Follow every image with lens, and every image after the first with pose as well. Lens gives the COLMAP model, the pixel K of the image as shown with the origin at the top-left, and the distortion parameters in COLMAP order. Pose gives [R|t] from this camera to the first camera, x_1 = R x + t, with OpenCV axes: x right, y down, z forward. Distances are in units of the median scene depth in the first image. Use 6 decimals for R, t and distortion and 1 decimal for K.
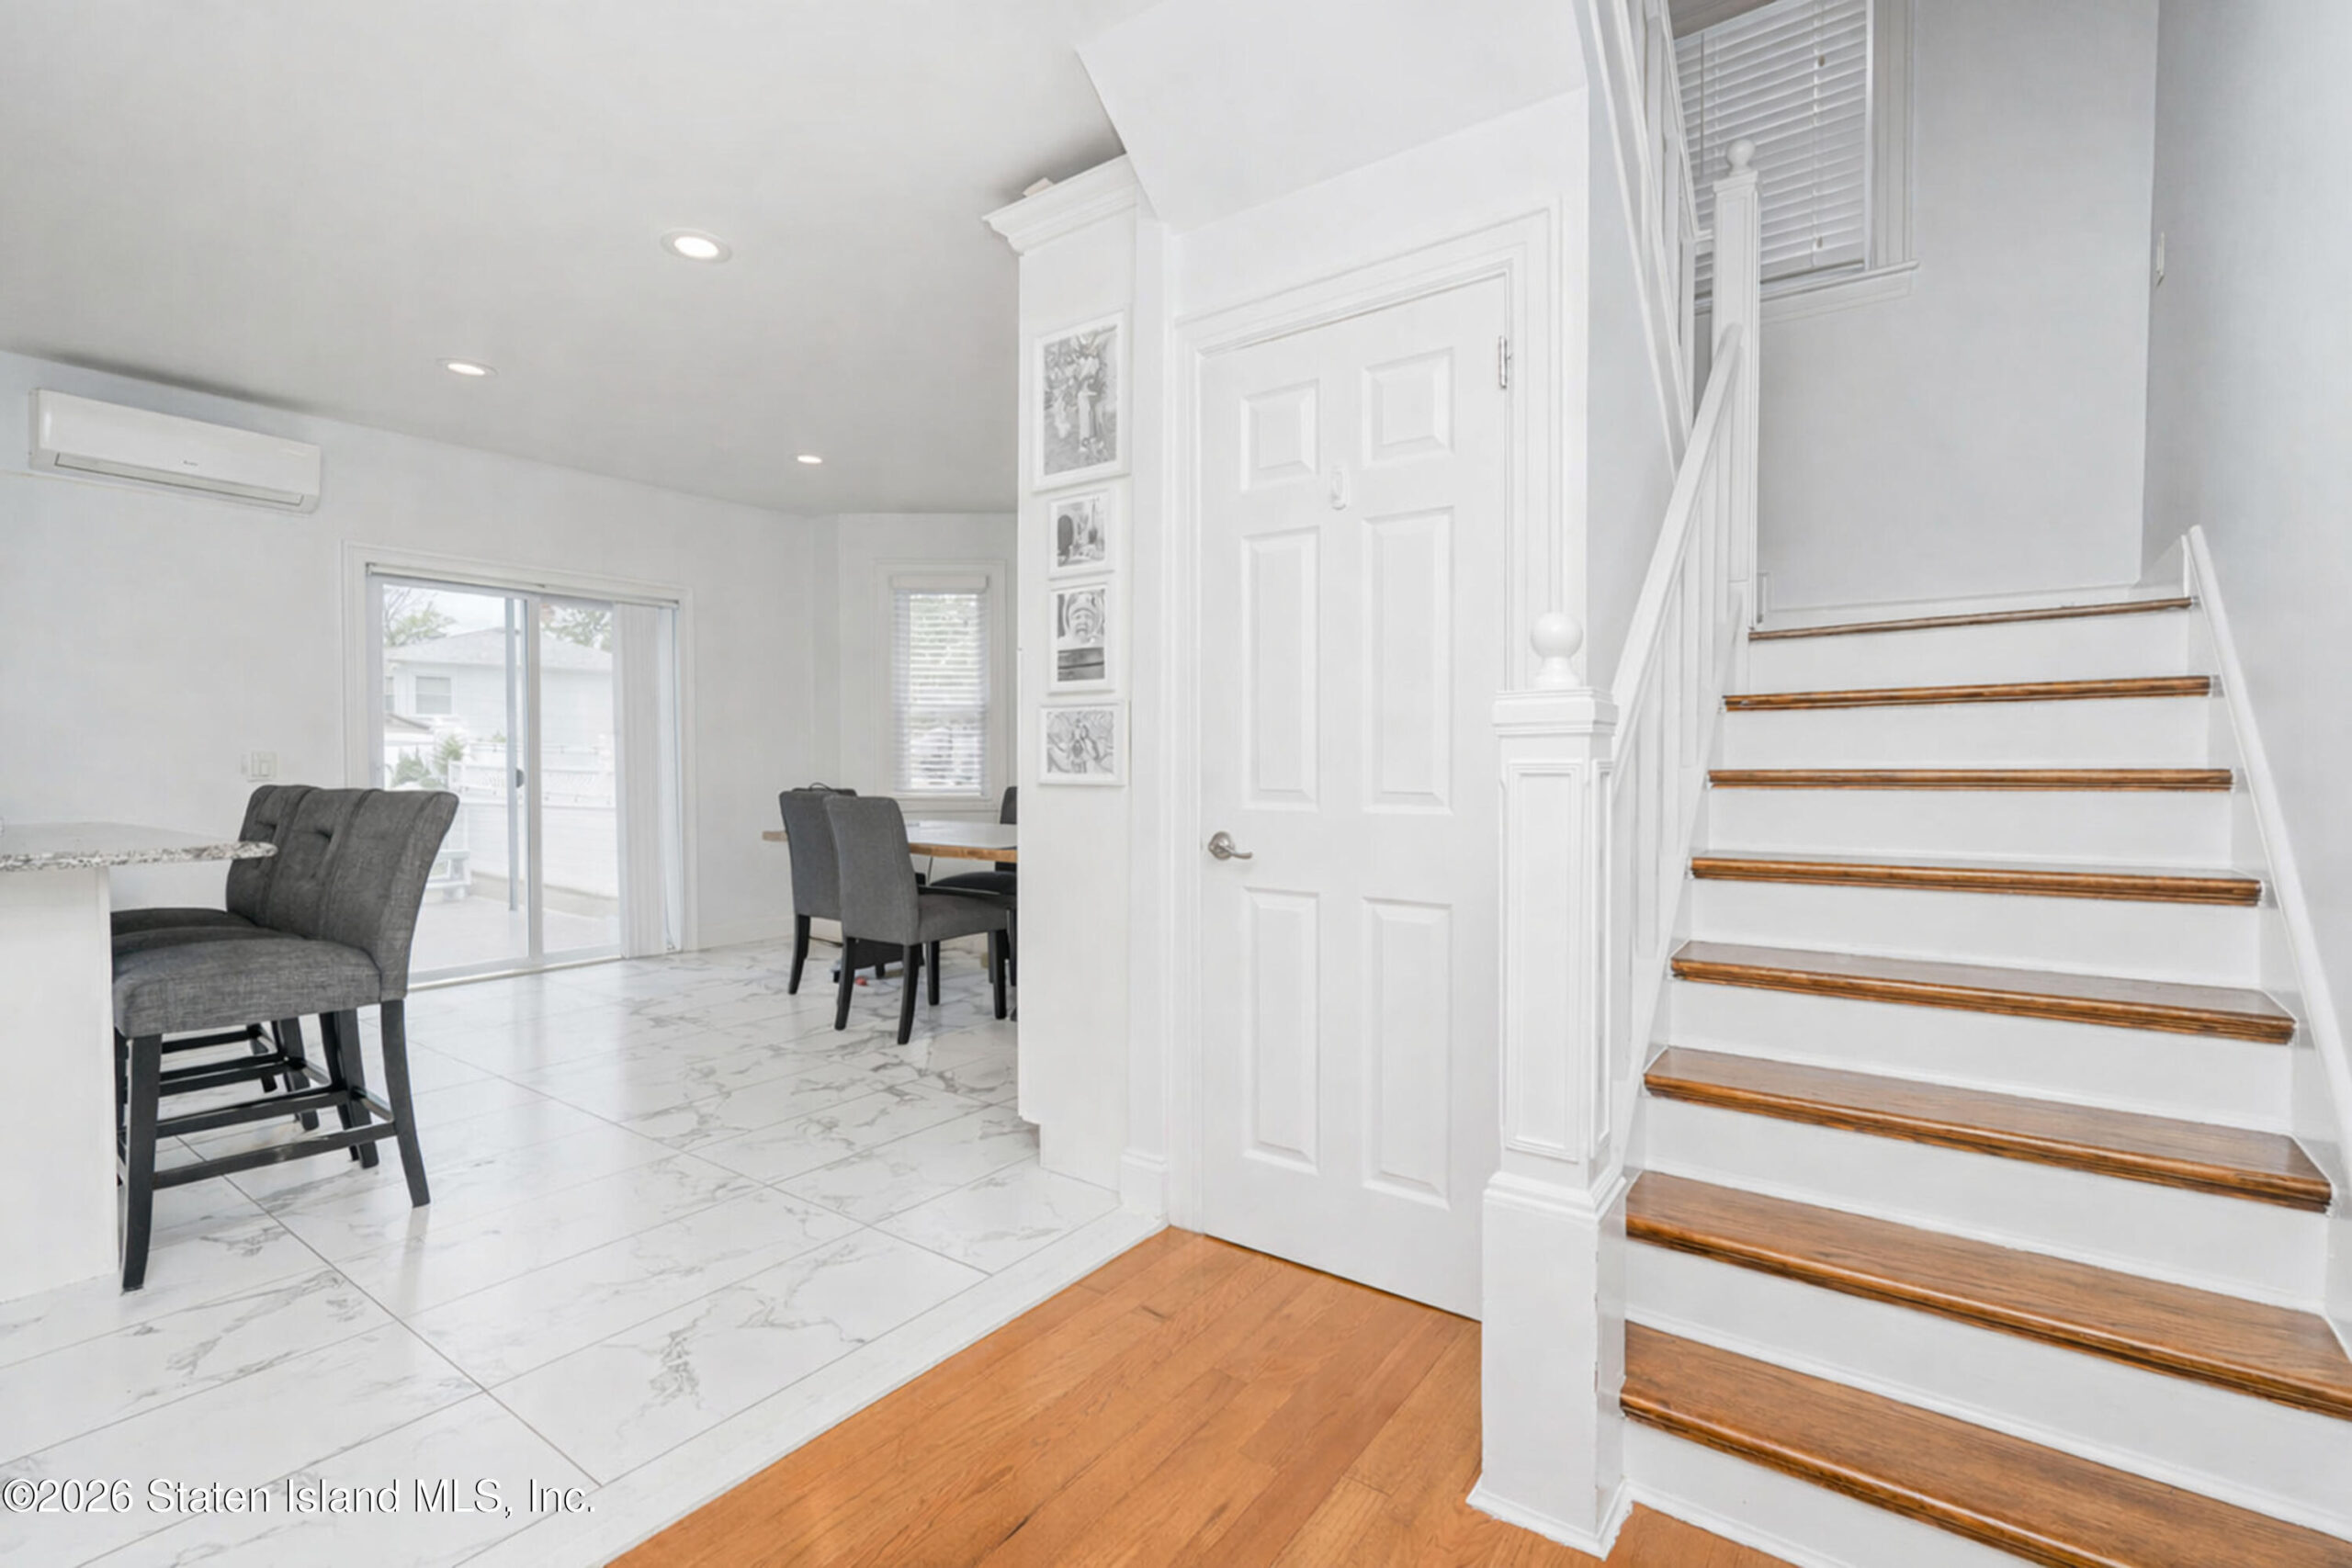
lens RADIAL K [[1048.5, 0, 1167.3], [0, 1048.5, 789.3], [0, 0, 1]] dist [-0.006449, 0.000129]
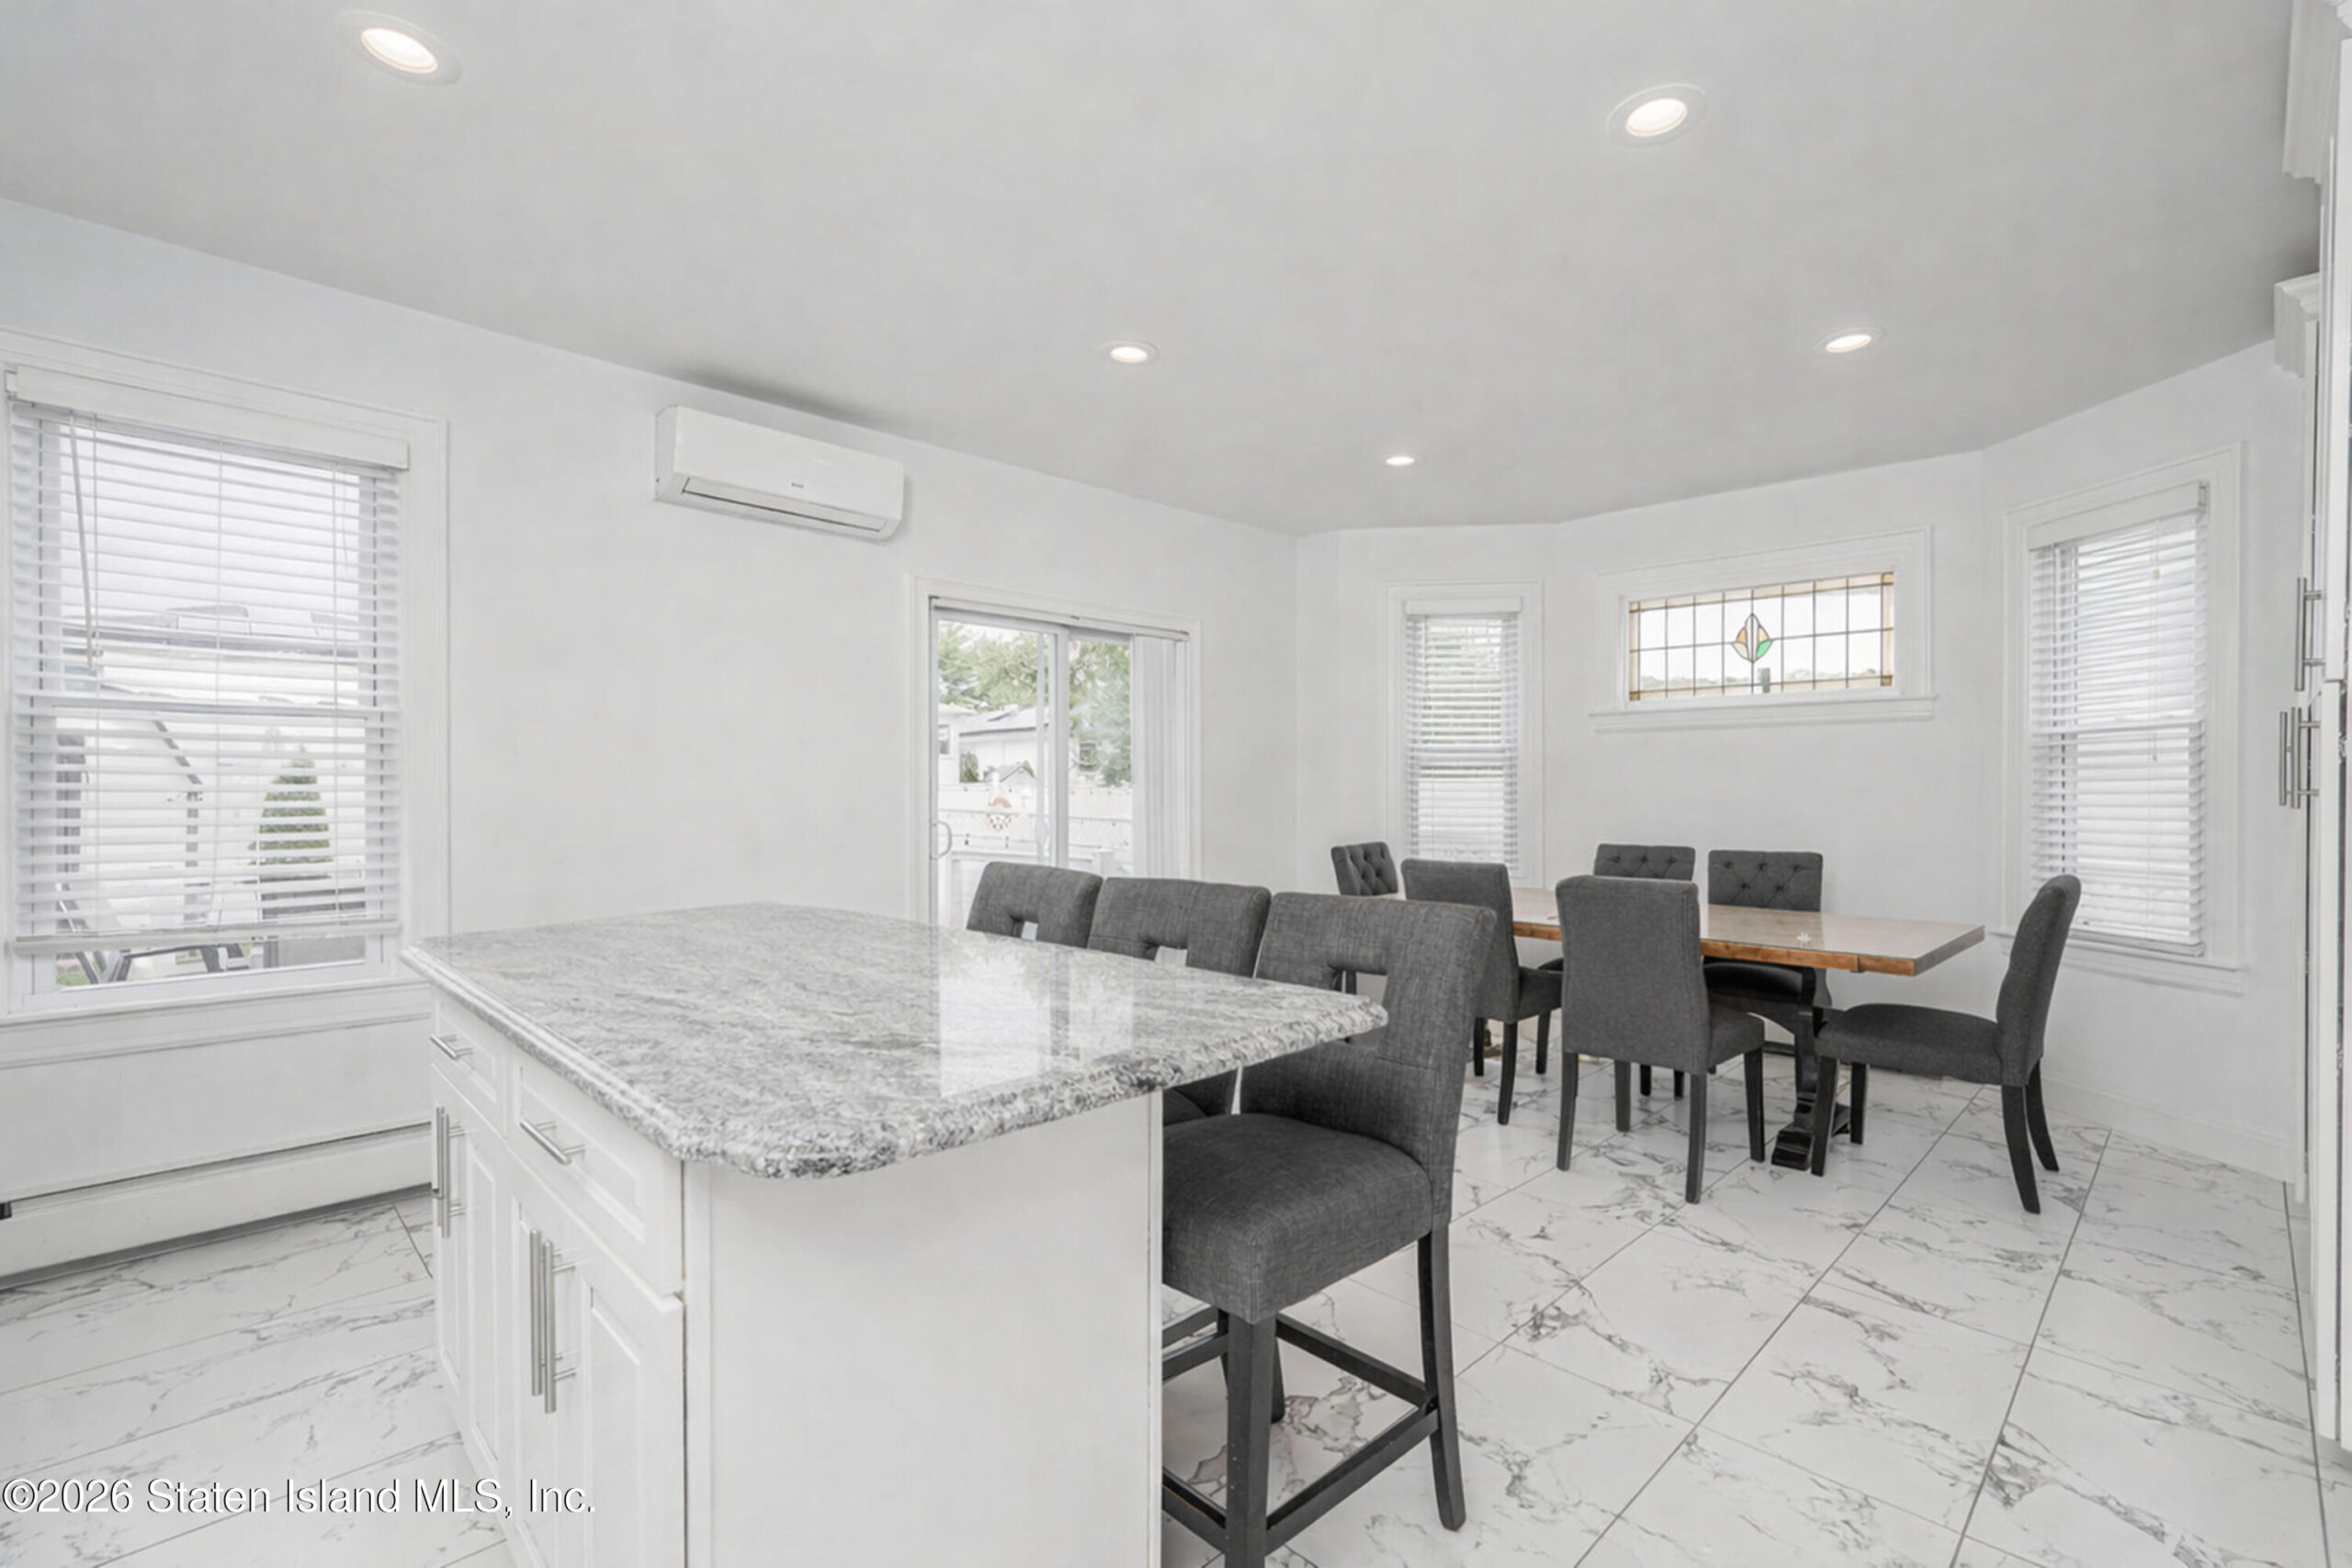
lens RADIAL K [[1040.3, 0, 1175.5], [0, 1040.3, 795.4], [0, 0, 1]] dist [0.001707, 0.000253]
pose [[0.987693, -0.000590, -0.156405, -0.433765], [-0.002374, 0.999821, -0.018762, -0.031999], [0.156388, 0.018903, 0.987515, 0.167122]]
